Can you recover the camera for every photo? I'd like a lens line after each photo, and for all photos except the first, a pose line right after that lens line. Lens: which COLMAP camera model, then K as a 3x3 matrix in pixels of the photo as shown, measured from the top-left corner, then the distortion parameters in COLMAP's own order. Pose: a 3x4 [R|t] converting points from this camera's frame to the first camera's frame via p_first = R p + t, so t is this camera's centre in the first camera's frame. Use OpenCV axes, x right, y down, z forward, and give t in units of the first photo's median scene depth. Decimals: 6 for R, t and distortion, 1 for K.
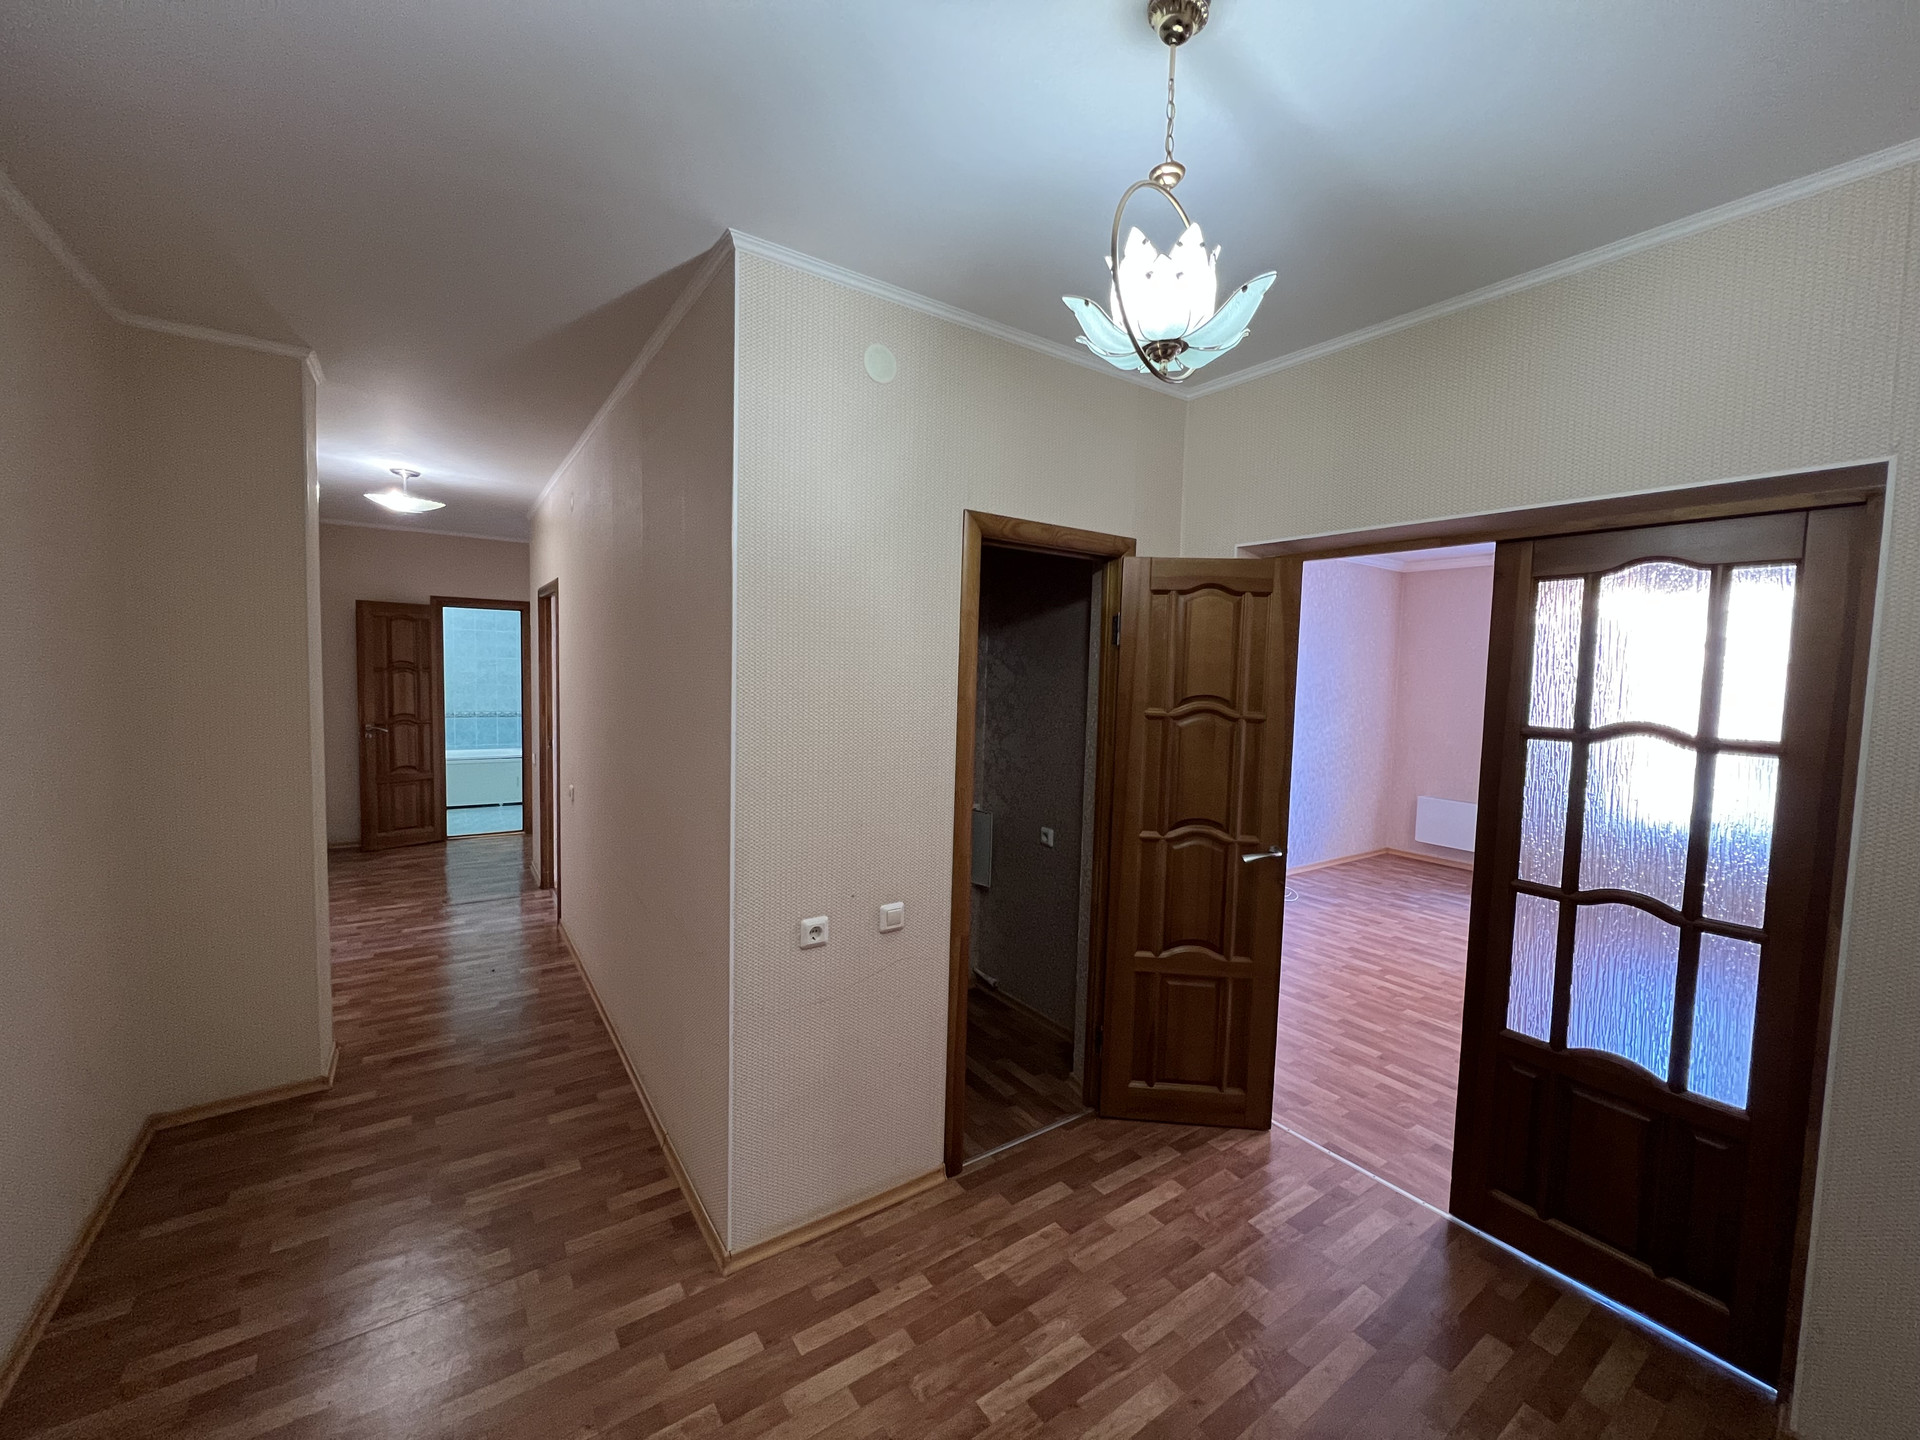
lens RADIAL K [[770.9, 0, 960.7], [0, 770.9, 726.3], [0, 0, 1]] dist [-0.004347, 0.001201]
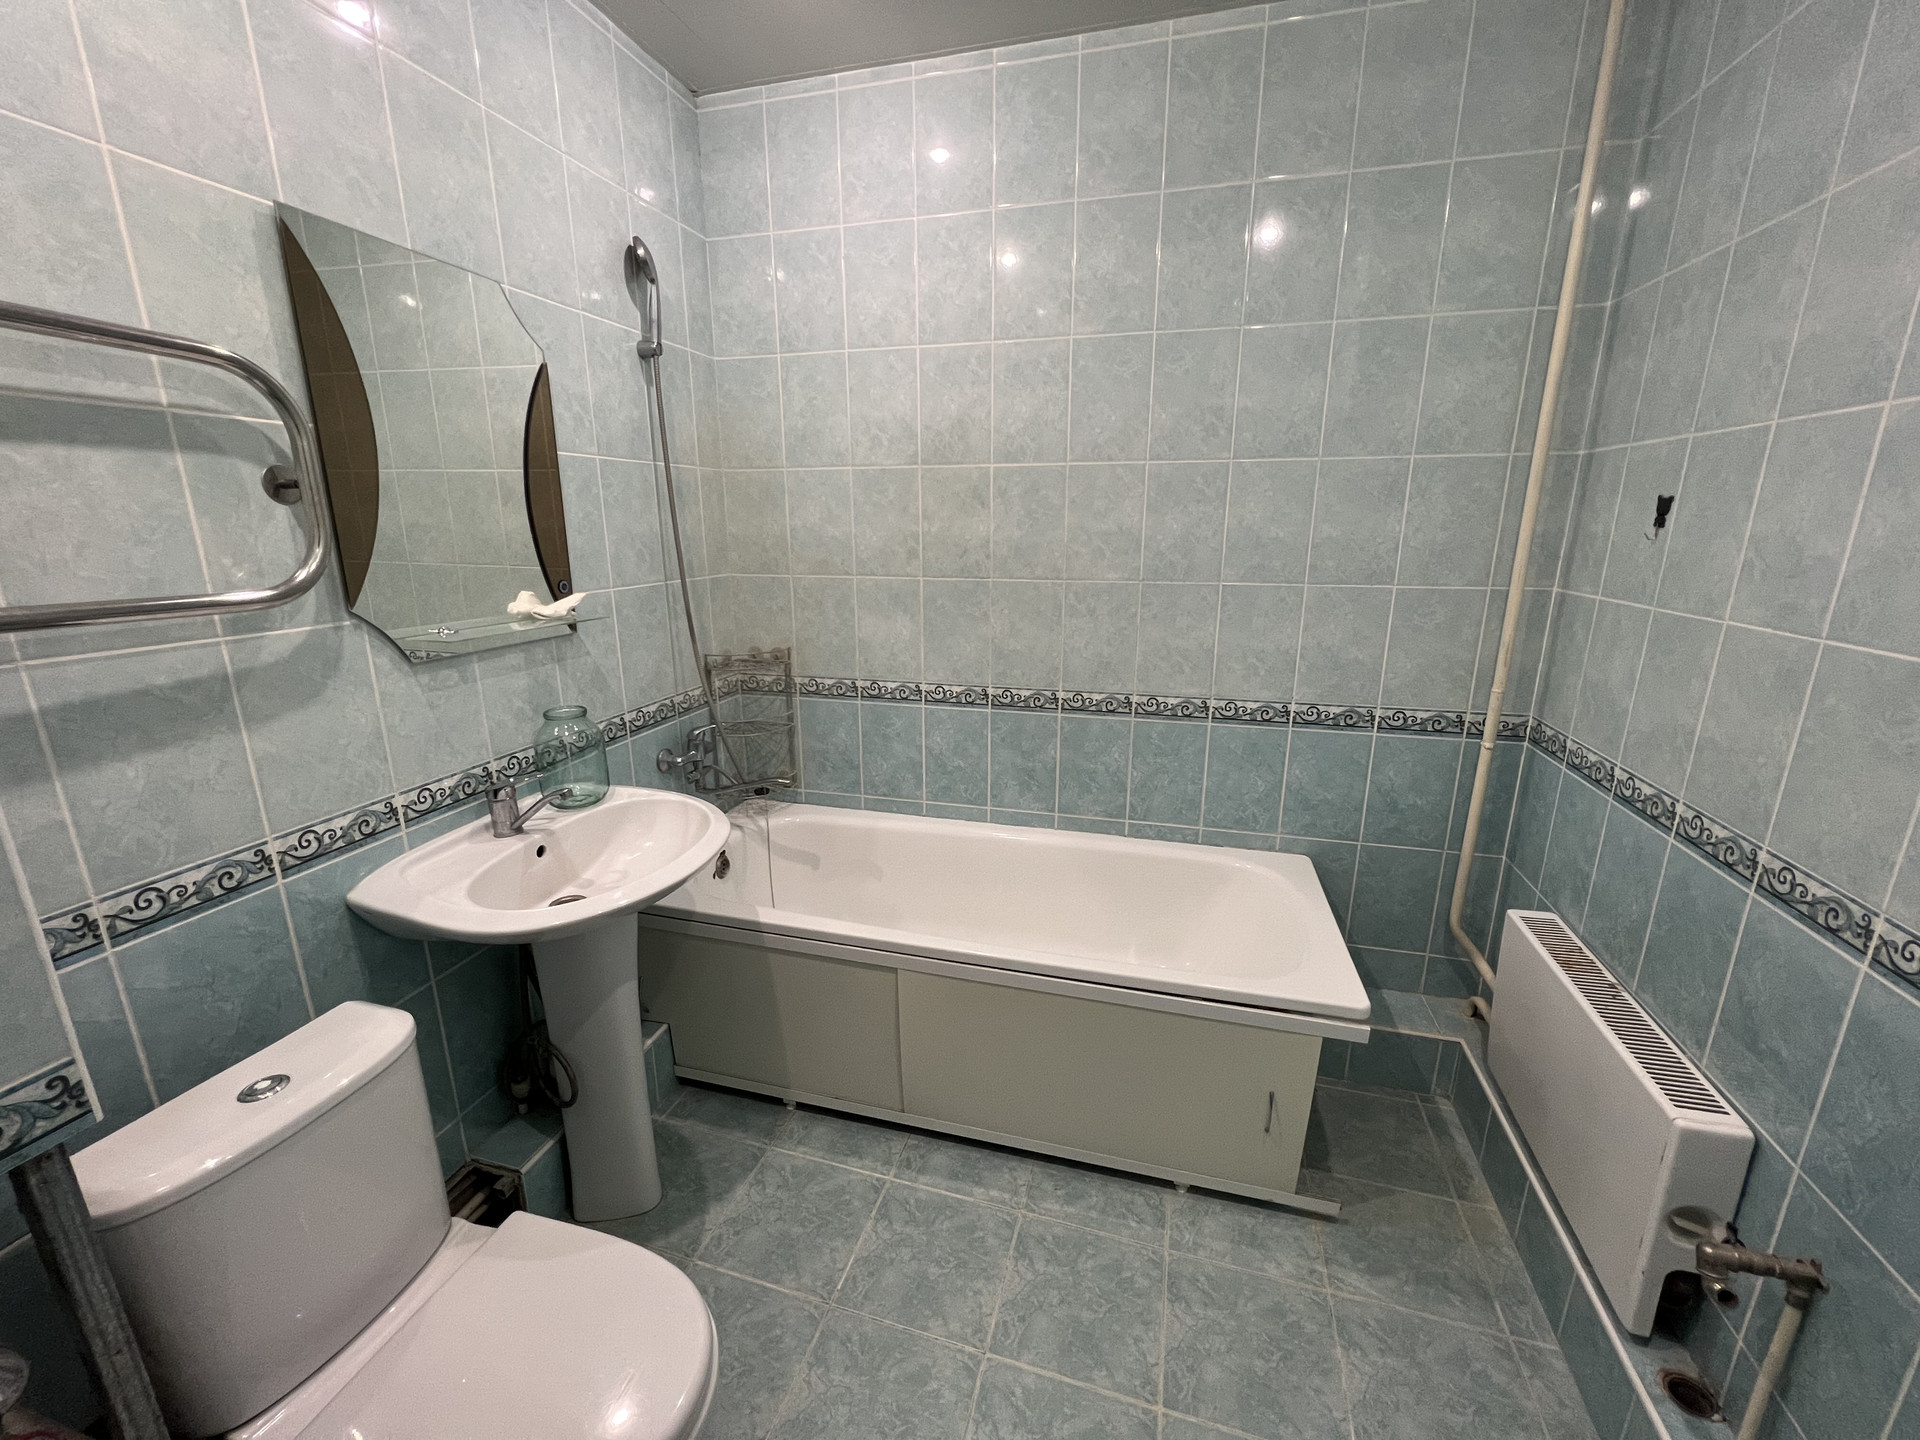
lens RADIAL K [[770.9, 0, 959.5], [0, 770.9, 718.6], [0, 0, 1]] dist [-0.004347, 0.001201]
pose [[0.633285, 0.162115, -0.756749, -0.476096], [-0.026165, 0.981740, 0.188417, -0.055759], [0.773476, -0.099521, 0.625963, 0.799072]]
